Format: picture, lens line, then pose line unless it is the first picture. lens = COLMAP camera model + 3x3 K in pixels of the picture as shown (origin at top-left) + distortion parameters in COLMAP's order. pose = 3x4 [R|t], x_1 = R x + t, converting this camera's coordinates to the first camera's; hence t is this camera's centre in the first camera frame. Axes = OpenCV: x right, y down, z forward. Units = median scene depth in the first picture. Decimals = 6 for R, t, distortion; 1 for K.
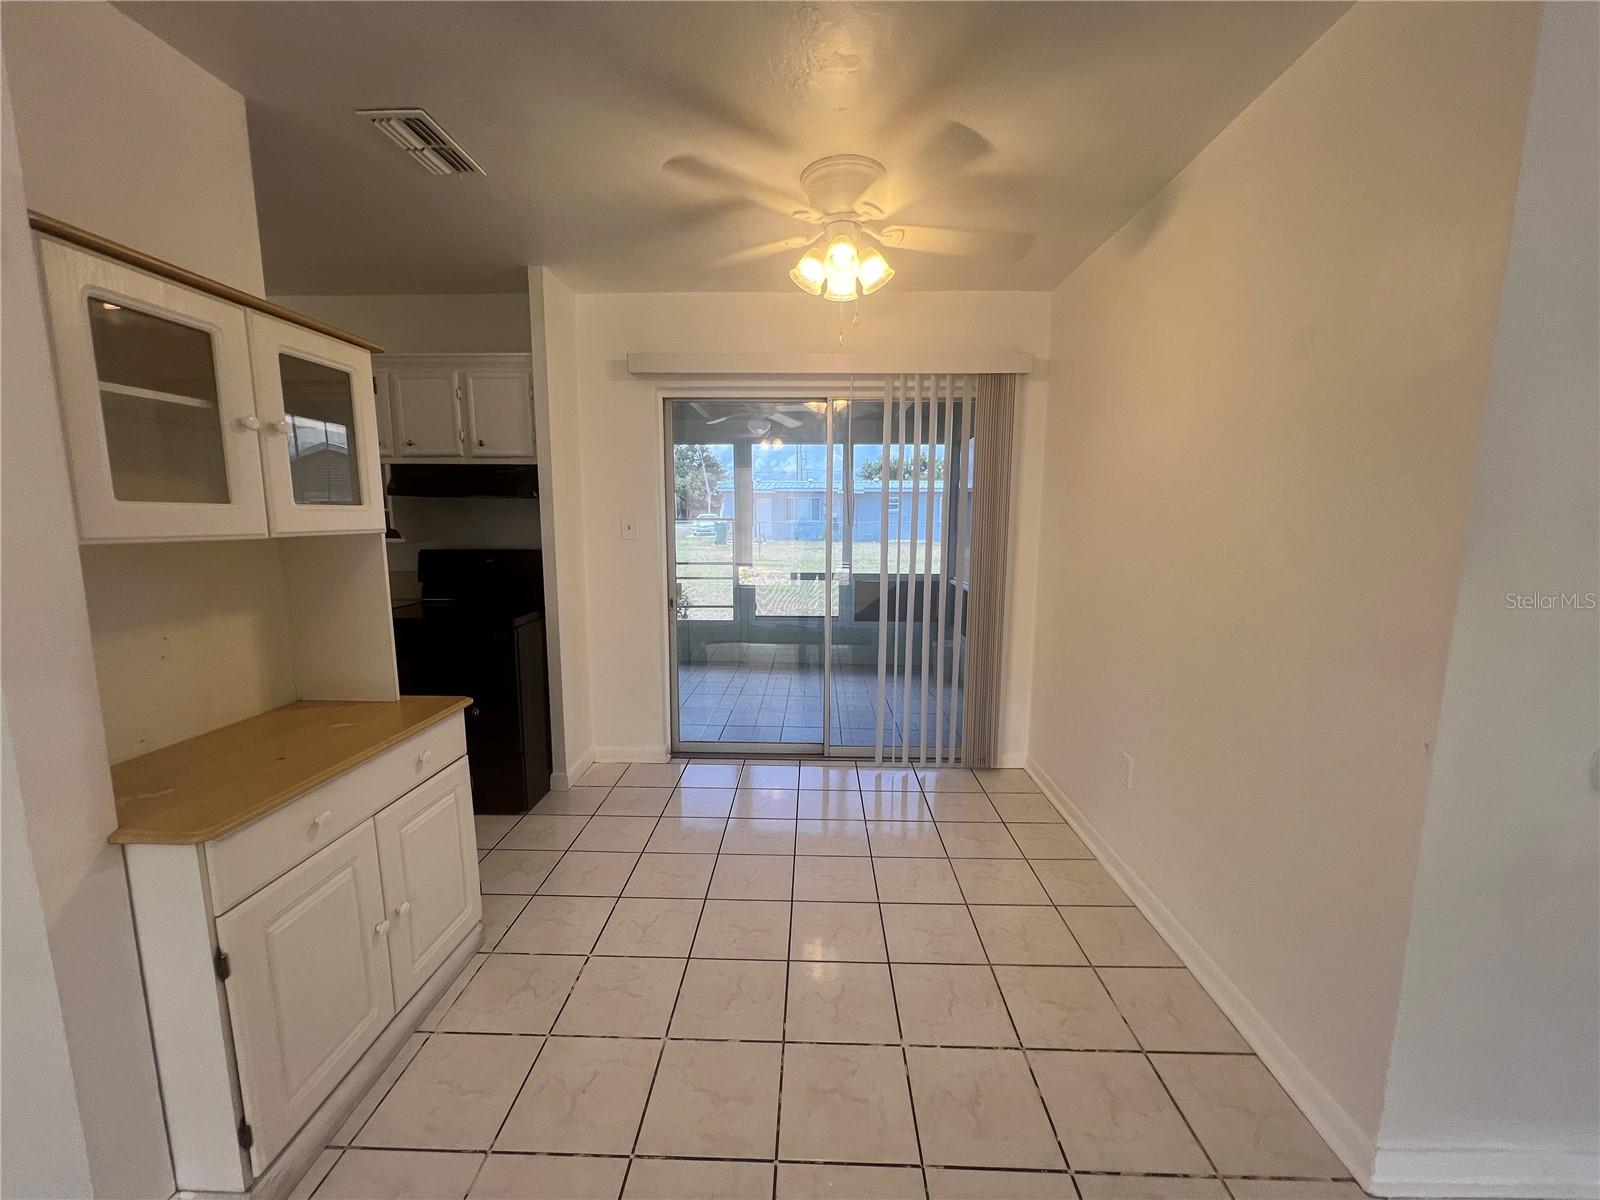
lens RADIAL K [[634.0, 0, 799.6], [0, 634.0, 604.9], [0, 0, 1]] dist [-0.000821, 0.000103]
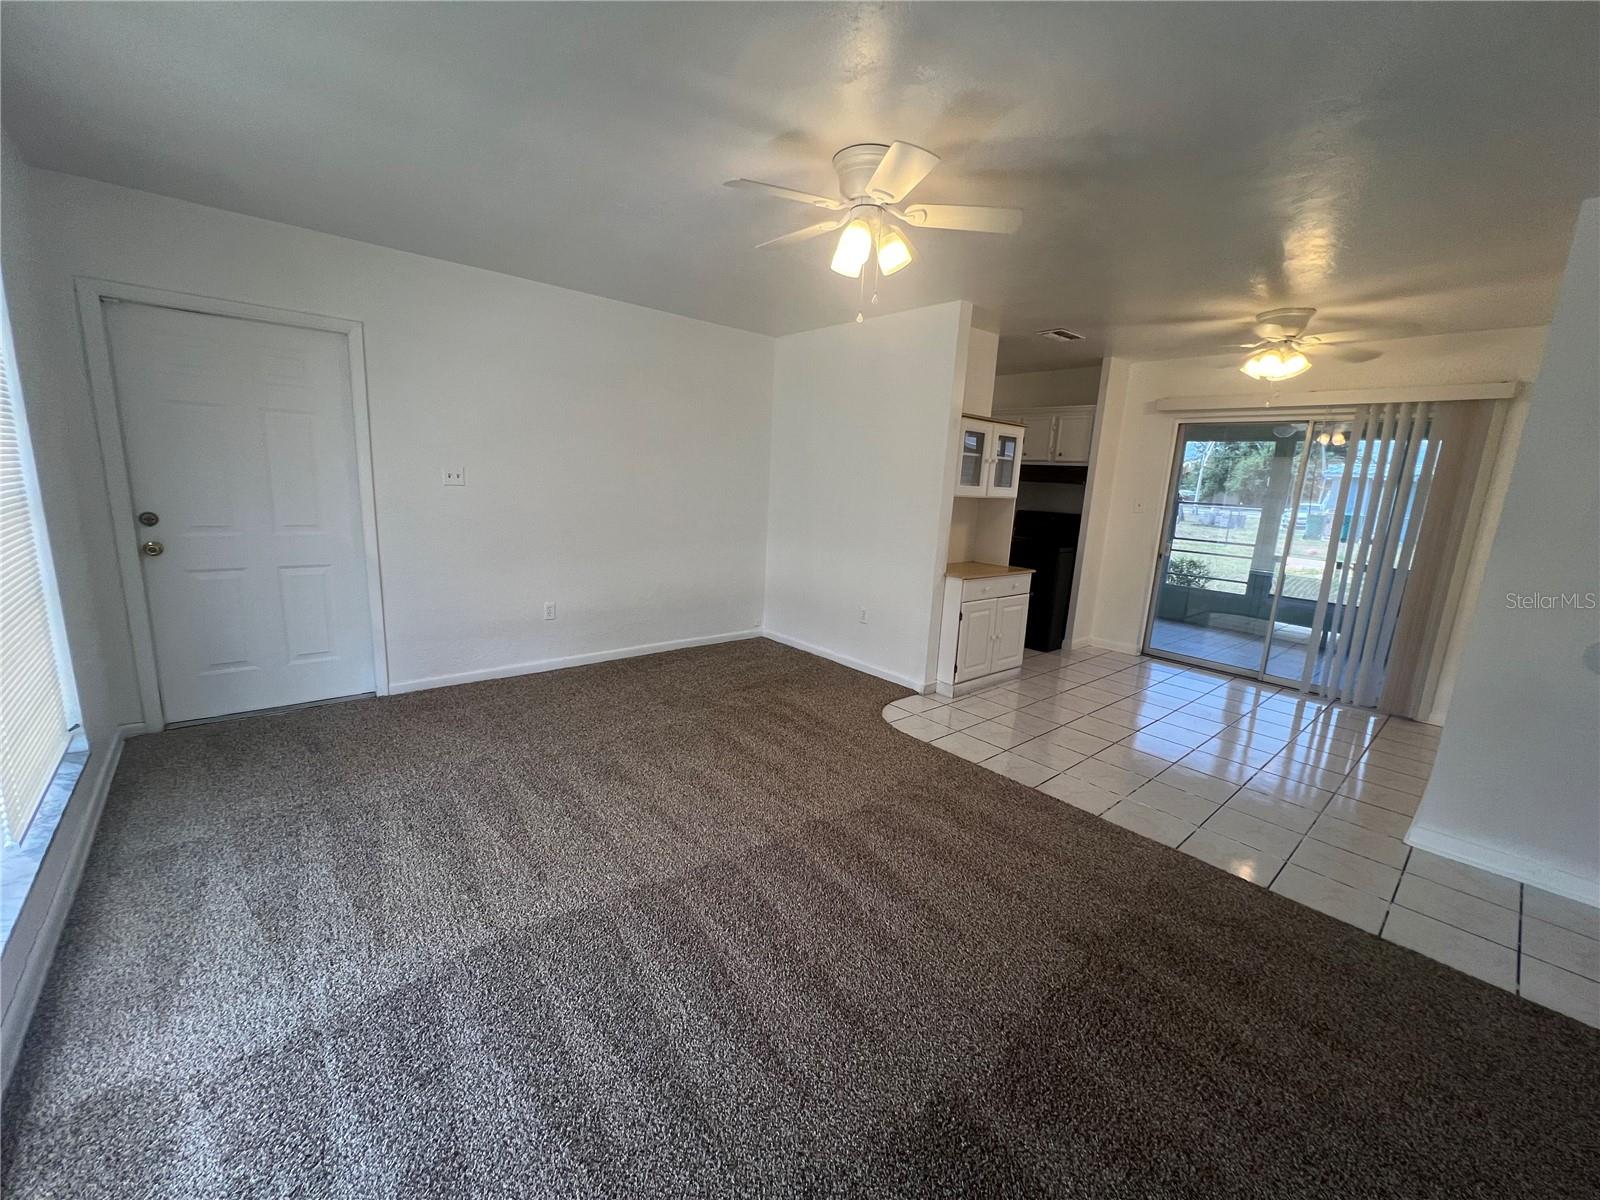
lens RADIAL K [[634.0, 0, 804.5], [0, 634.0, 602.3], [0, 0, 1]] dist [-0.000821, 0.000103]
pose [[0.676423, 0.173961, -0.715674, 0.415569], [-0.152410, 0.983734, 0.095069, 0.115219], [0.720571, 0.044769, 0.691934, -0.848421]]
